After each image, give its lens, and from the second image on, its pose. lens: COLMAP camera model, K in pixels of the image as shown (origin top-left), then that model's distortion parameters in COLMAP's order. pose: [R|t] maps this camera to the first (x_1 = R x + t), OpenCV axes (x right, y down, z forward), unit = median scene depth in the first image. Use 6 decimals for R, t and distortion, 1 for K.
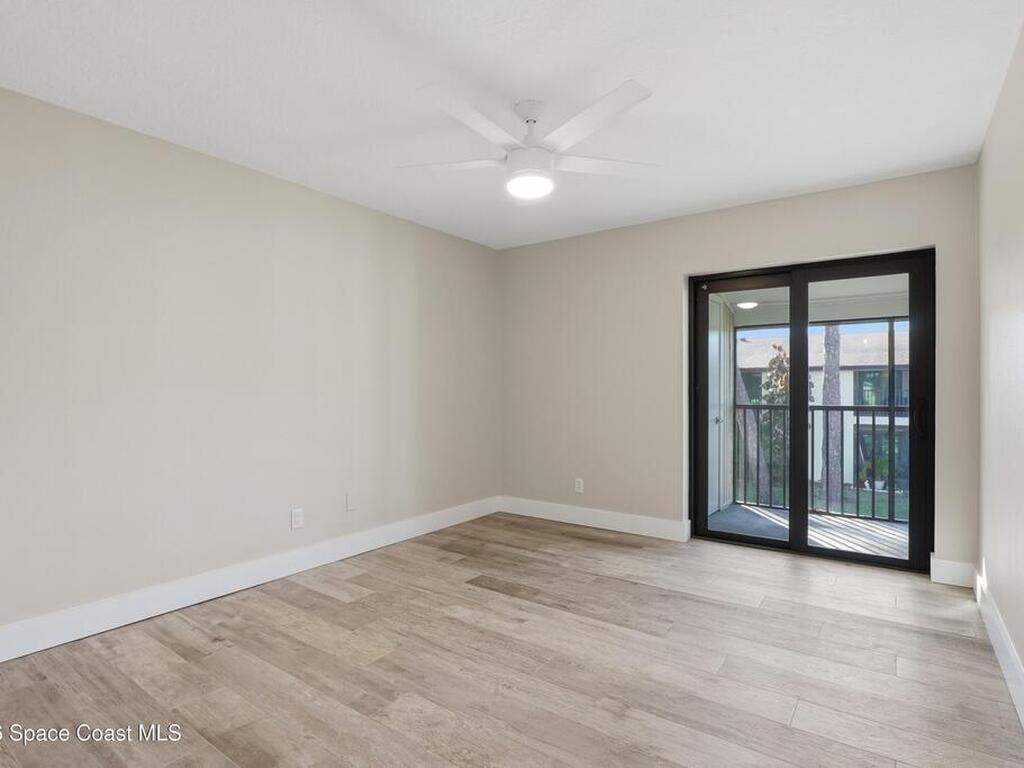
lens RADIAL K [[535.4, 0, 512.1], [0, 535.4, 385.6], [0, 0, 1]] dist [-0.015860, 0.001448]
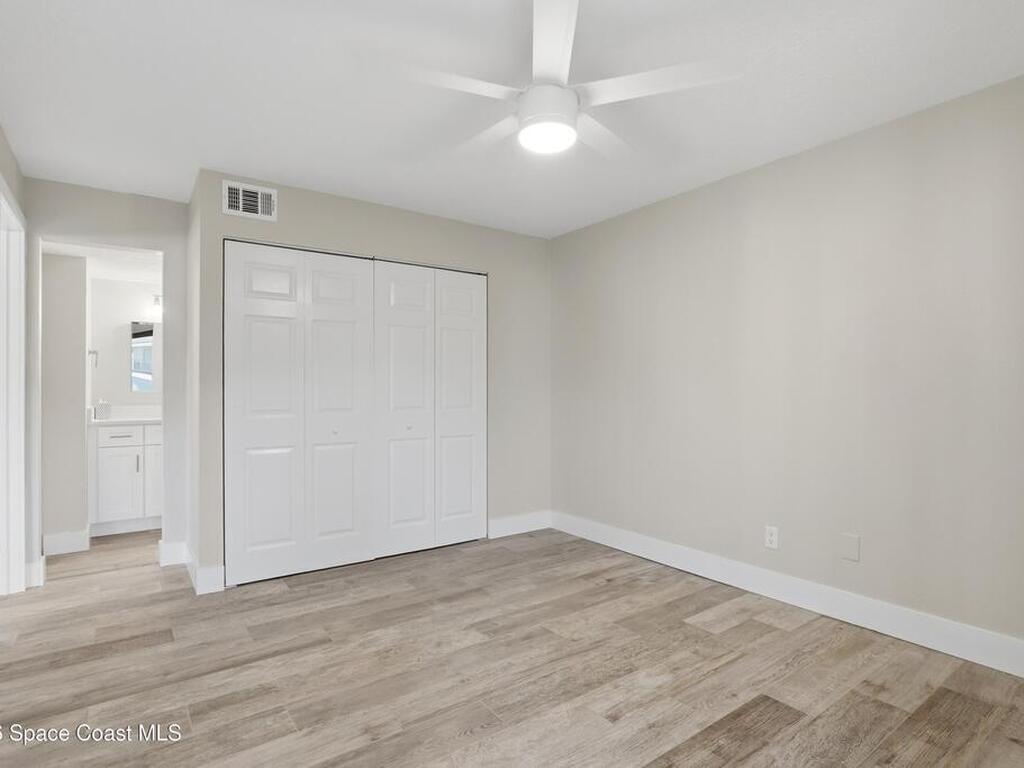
lens RADIAL K [[535.4, 0, 505.6], [0, 535.4, 386.0], [0, 0, 1]] dist [-0.015860, 0.001448]
pose [[-0.305633, -0.003376, -0.952143, 0.704618], [0.002705, 0.999987, -0.004414, -0.001367], [0.952146, -0.003925, -0.305620, 1.029424]]
